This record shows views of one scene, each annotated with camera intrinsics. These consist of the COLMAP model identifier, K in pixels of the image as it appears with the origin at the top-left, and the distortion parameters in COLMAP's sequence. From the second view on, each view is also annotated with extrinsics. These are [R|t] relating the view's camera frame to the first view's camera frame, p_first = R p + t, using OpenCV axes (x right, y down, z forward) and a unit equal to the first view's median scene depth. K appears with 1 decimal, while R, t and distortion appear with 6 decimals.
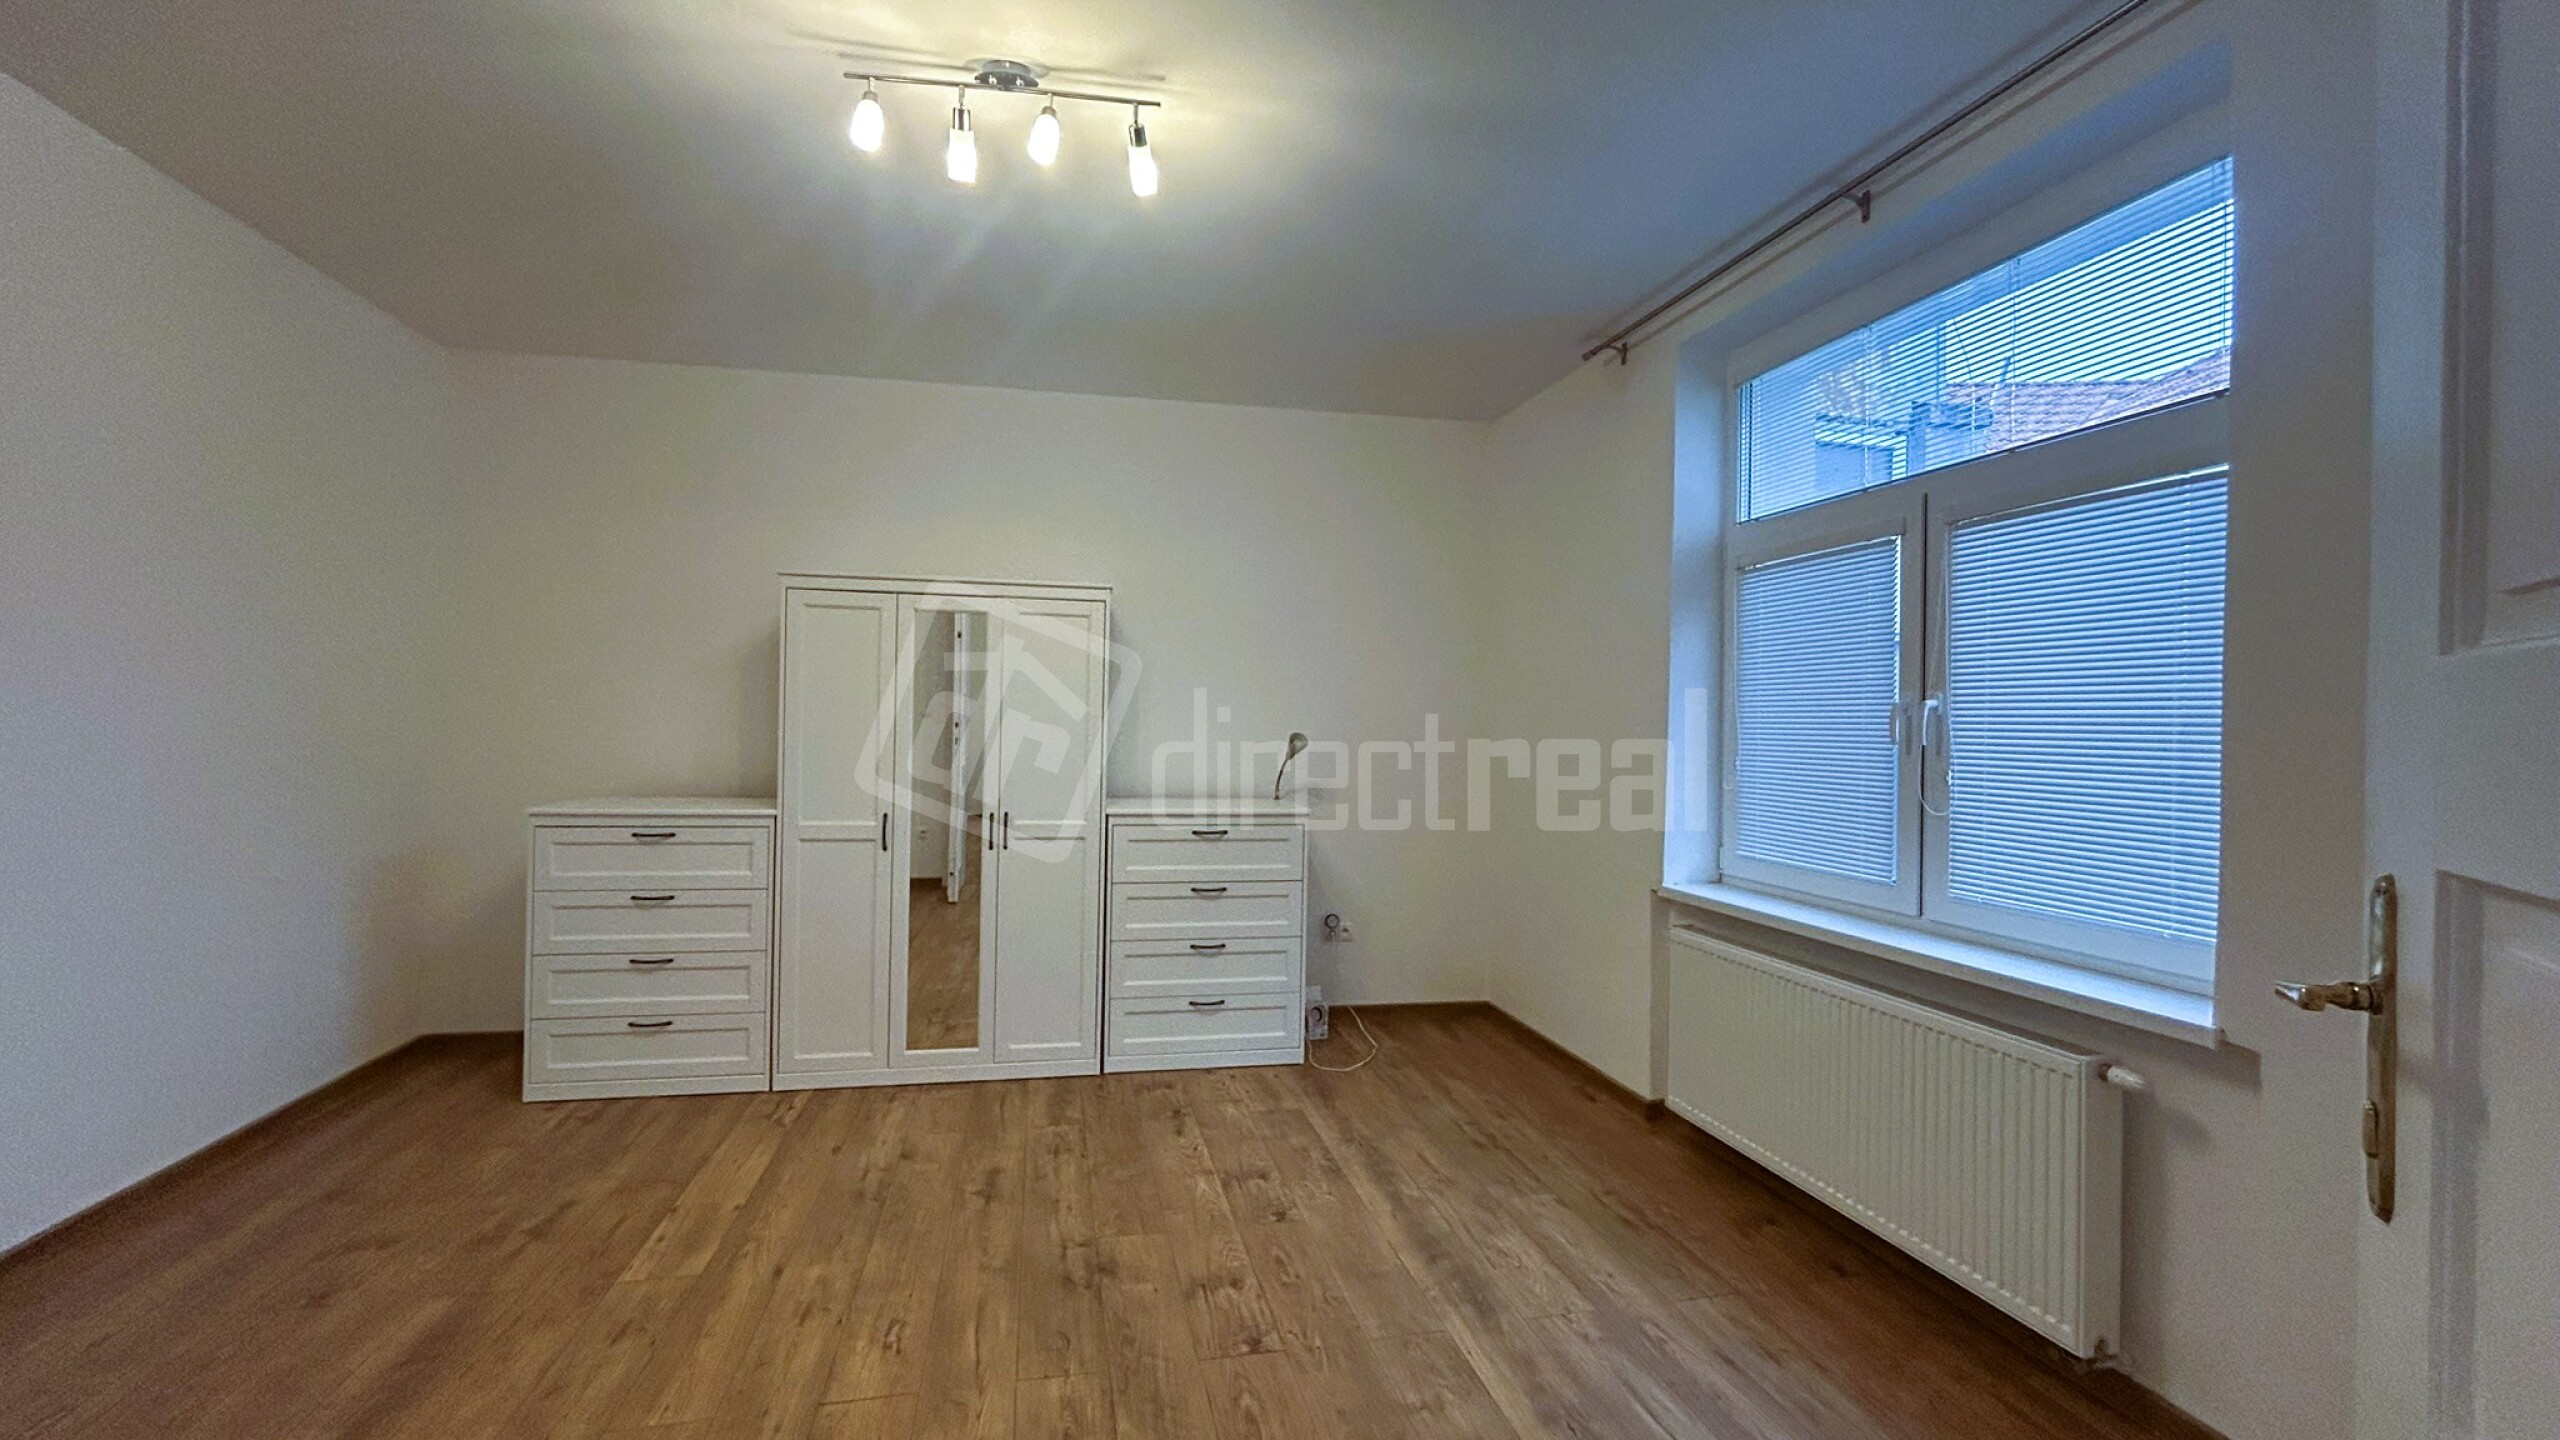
lens RADIAL K [[1039.3, 0, 1275.1], [0, 1039.3, 718.1], [0, 0, 1]] dist [-0.000934, 0.000155]
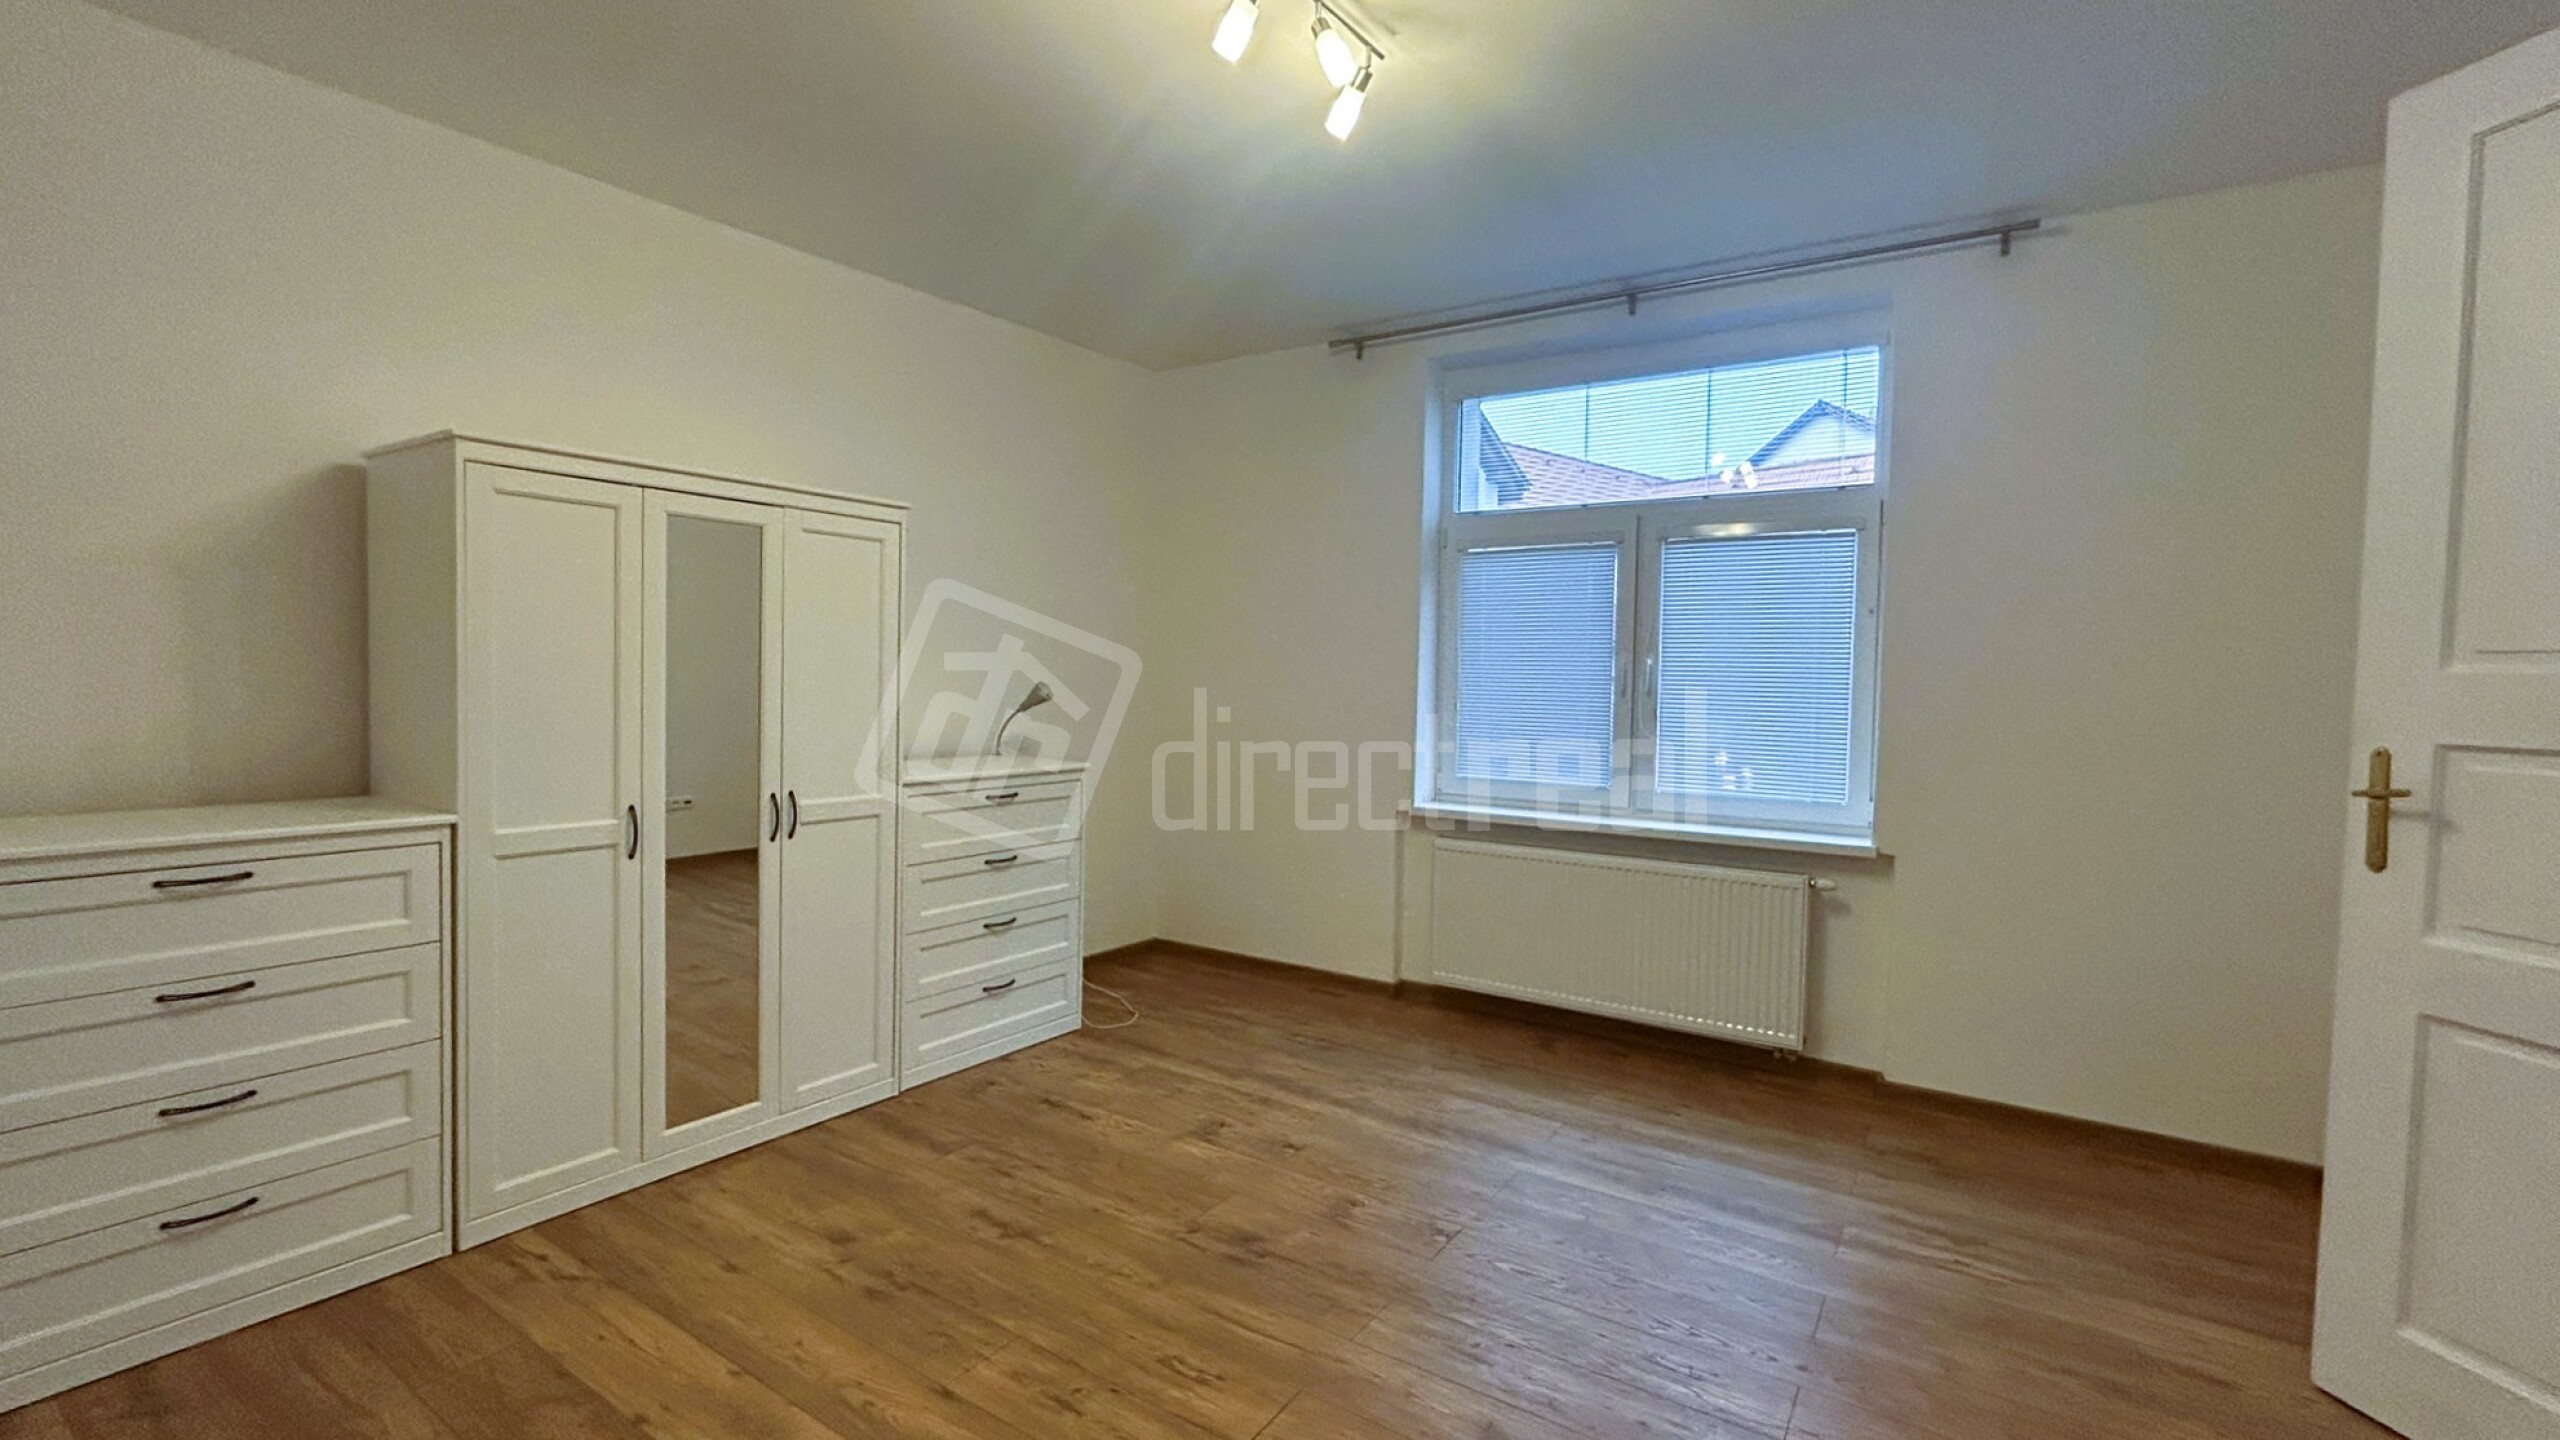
lens RADIAL K [[1077.7, 0, 1289.7], [0, 1077.7, 718.1], [0, 0, 1]] dist [-0.000601, 0.000449]
pose [[0.719093, -0.032476, 0.694155, -0.684061], [-0.008845, 0.998399, 0.055873, -0.013483], [-0.694858, -0.046318, 0.717654, 0.221199]]
